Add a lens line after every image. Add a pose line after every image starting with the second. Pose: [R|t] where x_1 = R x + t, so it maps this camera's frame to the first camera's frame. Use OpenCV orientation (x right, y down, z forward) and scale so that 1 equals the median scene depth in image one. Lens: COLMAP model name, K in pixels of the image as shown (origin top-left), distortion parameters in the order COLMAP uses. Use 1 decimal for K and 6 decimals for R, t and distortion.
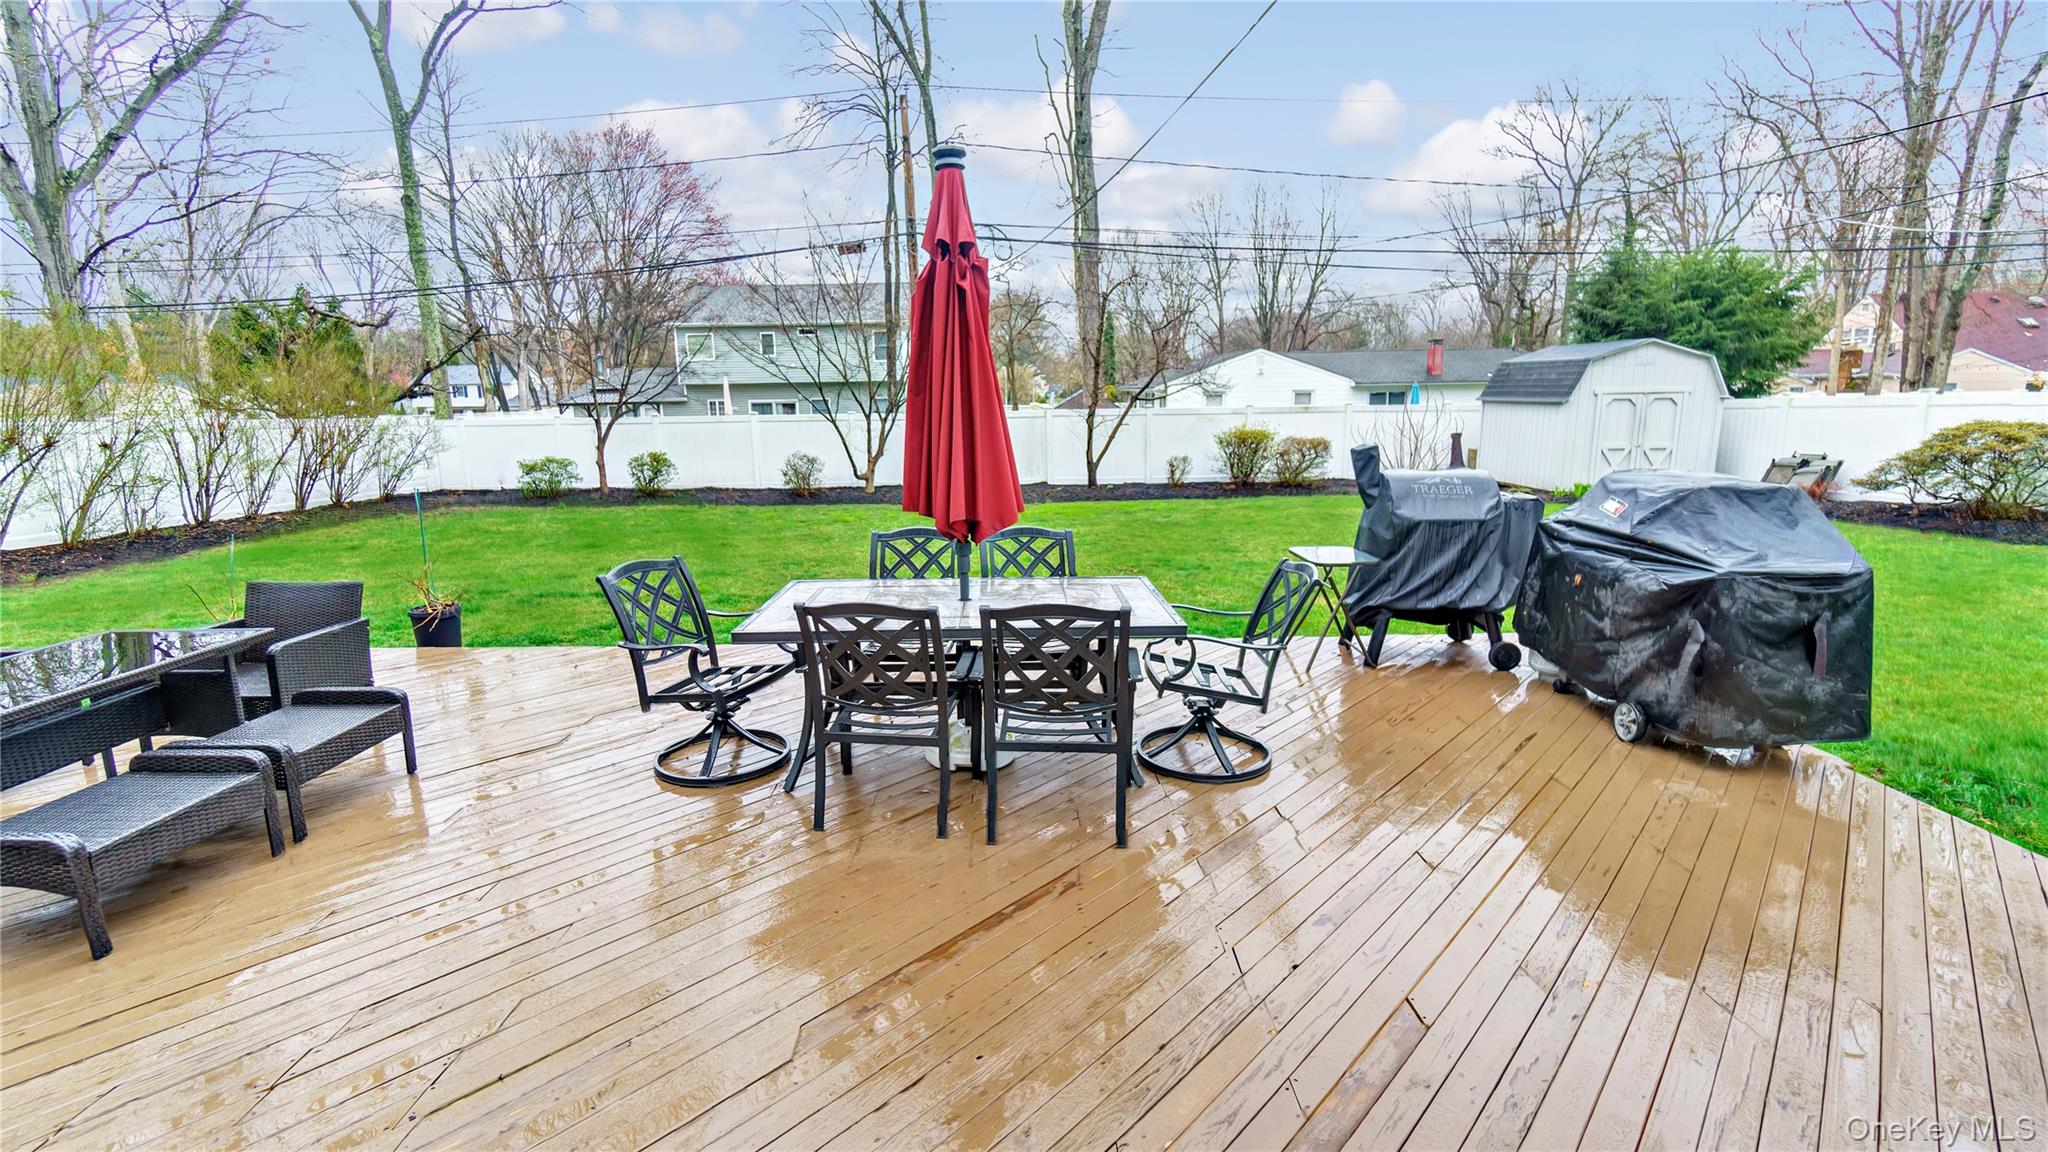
lens RADIAL K [[885.5, 0, 1024.0], [0, 885.5, 576.0], [0, 0, 1]] dist [0.017222, 0.000005]
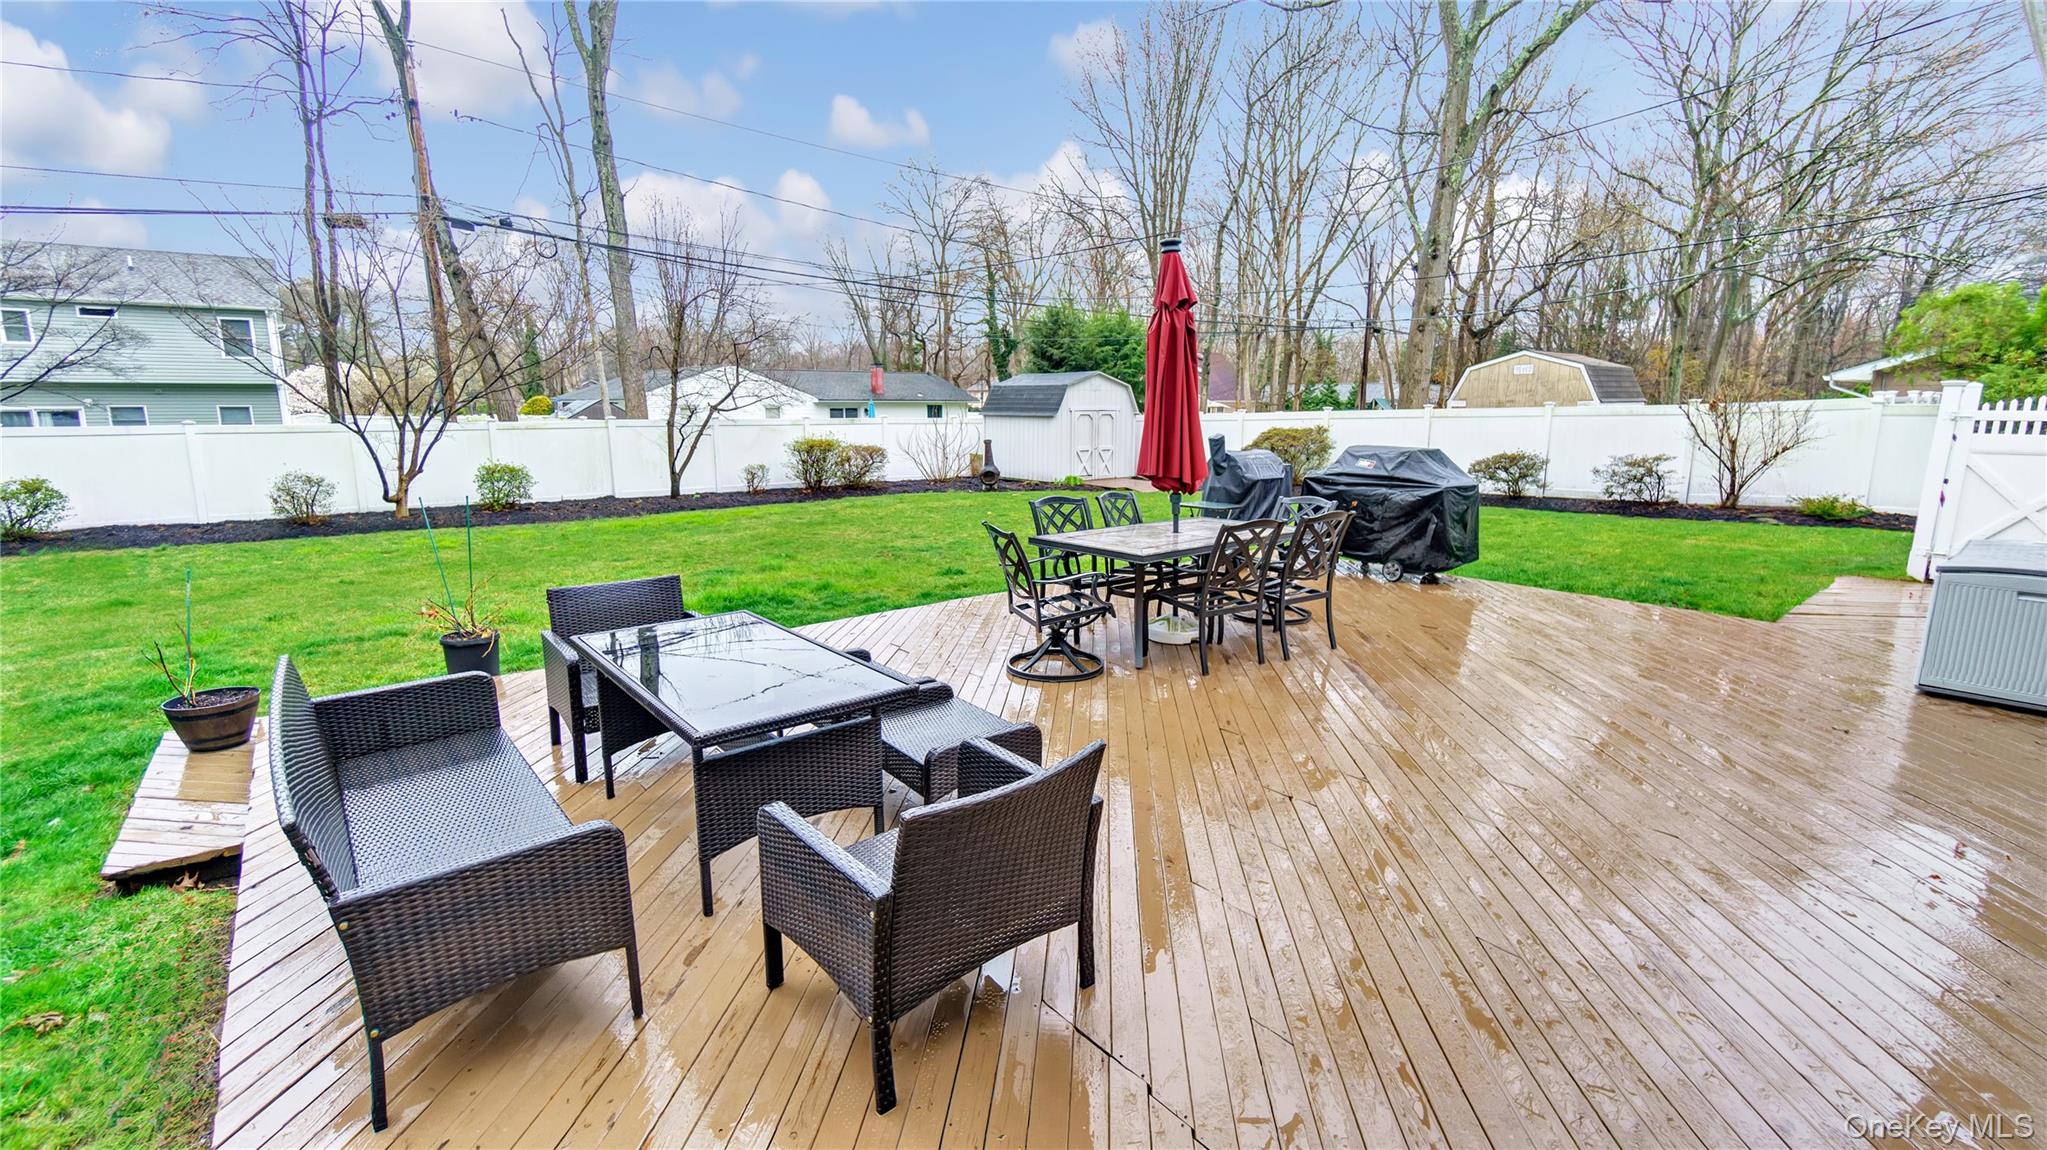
lens RADIAL K [[895.6, 0, 1010.4], [0, 895.6, 575.0], [0, 0, 1]] dist [0.002579, -0.000054]
pose [[0.777316, -0.102164, 0.620760, -0.276089], [0.114791, 0.993194, 0.019718, 0.008080], [-0.618549, 0.055930, 0.783753, -0.003928]]
